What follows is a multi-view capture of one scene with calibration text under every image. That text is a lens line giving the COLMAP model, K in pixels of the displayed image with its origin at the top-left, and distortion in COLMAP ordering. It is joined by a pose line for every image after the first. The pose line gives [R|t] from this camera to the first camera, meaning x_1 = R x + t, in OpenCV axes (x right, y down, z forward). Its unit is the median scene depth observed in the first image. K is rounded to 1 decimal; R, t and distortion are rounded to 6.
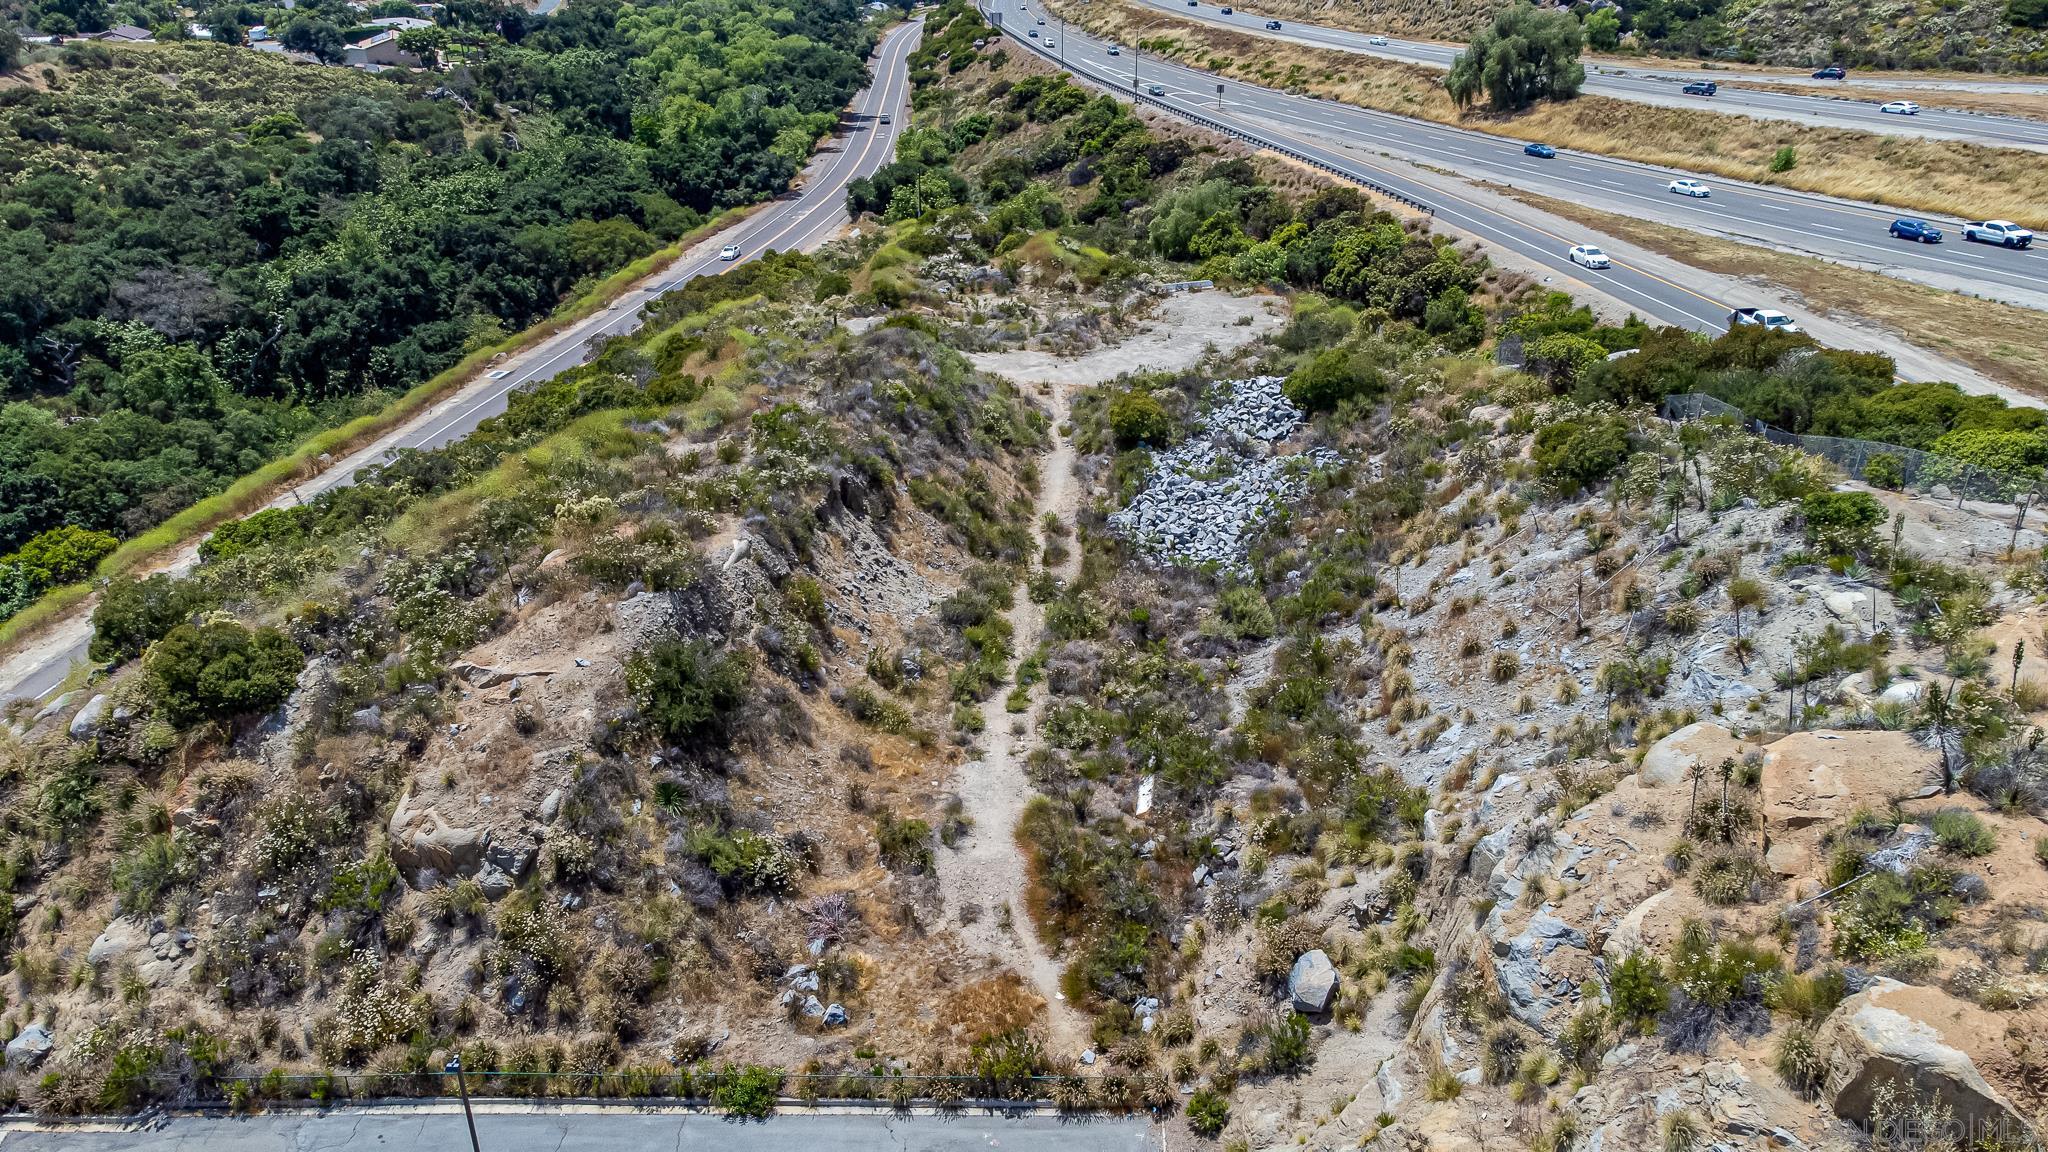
lens RADIAL K [[1519.8, 0, 1024.0], [0, 1519.8, 576.0], [0, 0, 1]] dist [0.024227, 0.034732]
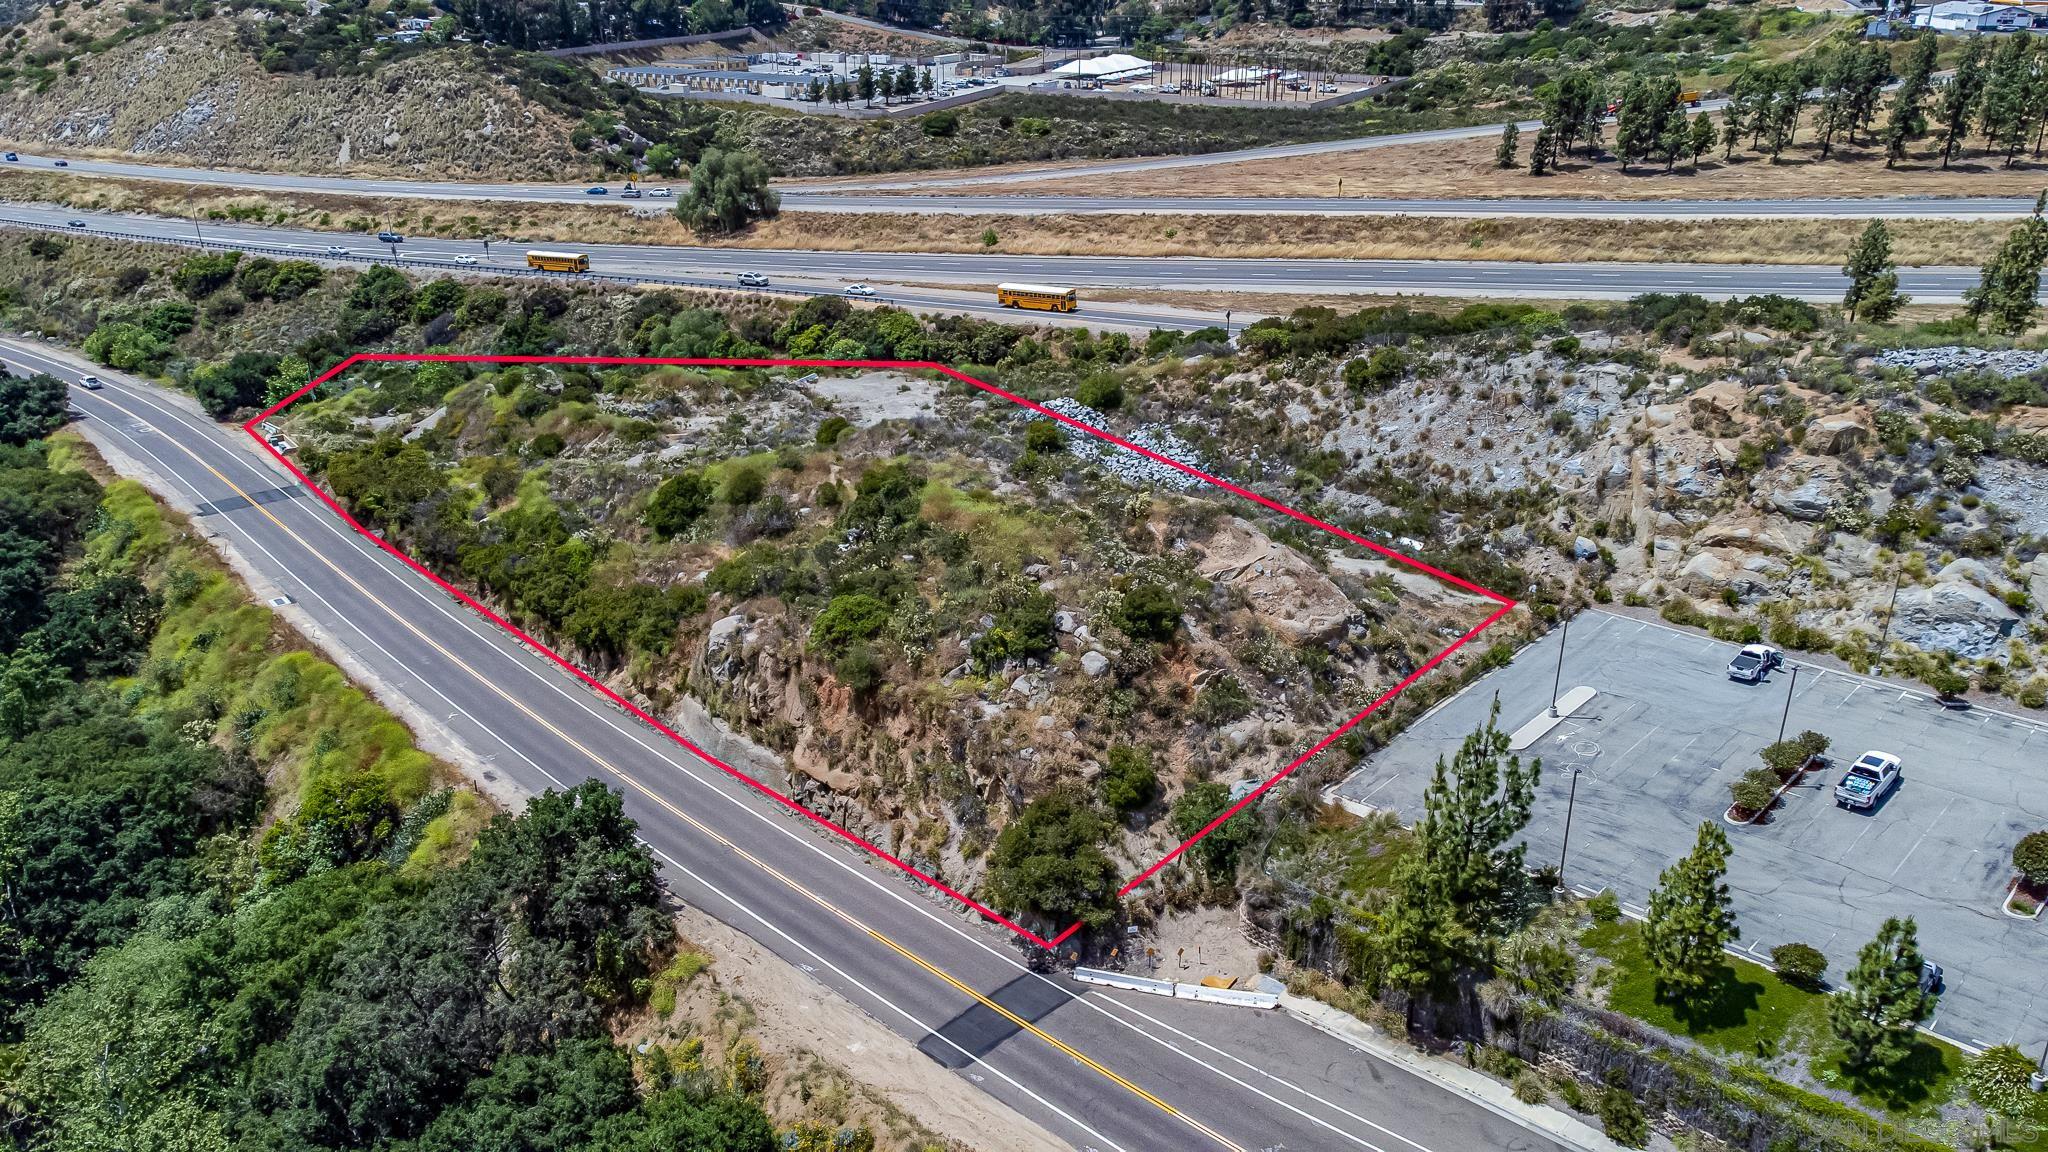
lens RADIAL K [[1519.8, 0, 1024.0], [0, 1519.8, 576.0], [0, 0, 1]] dist [0.024227, 0.034732]
pose [[0.679097, -0.288239, 0.675089, -1.865984], [0.331586, 0.940957, 0.068200, -0.148408], [-0.654887, 0.177536, 0.734577, -0.209055]]
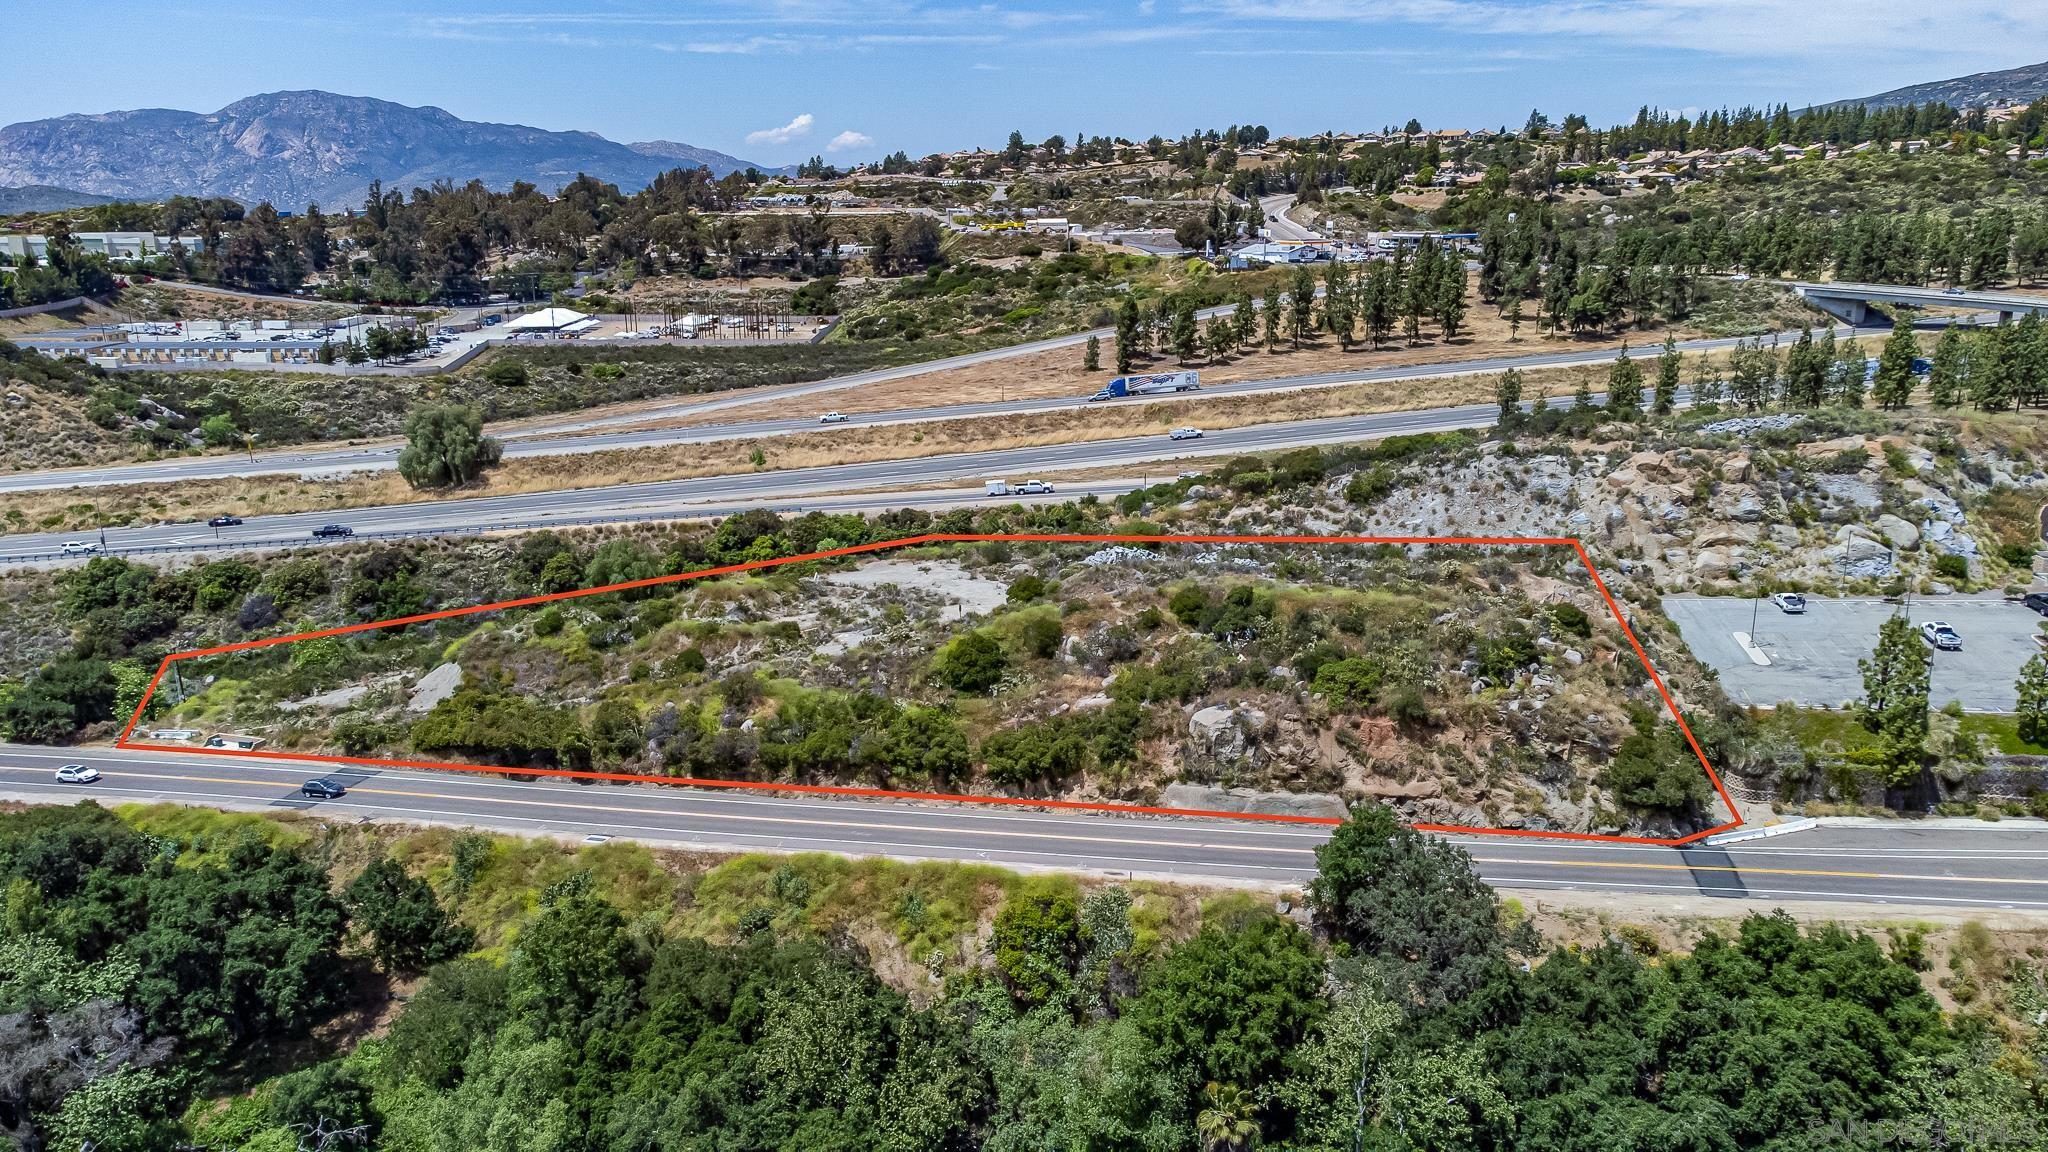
lens RADIAL K [[1519.8, 0, 1024.0], [0, 1519.8, 576.0], [0, 0, 1]] dist [0.024227, 0.034732]
pose [[0.174150, -0.241438, 0.954662, -3.254531], [0.449744, 0.881956, 0.141008, -0.820042], [-0.876015, 0.404797, 0.262178, 1.188270]]
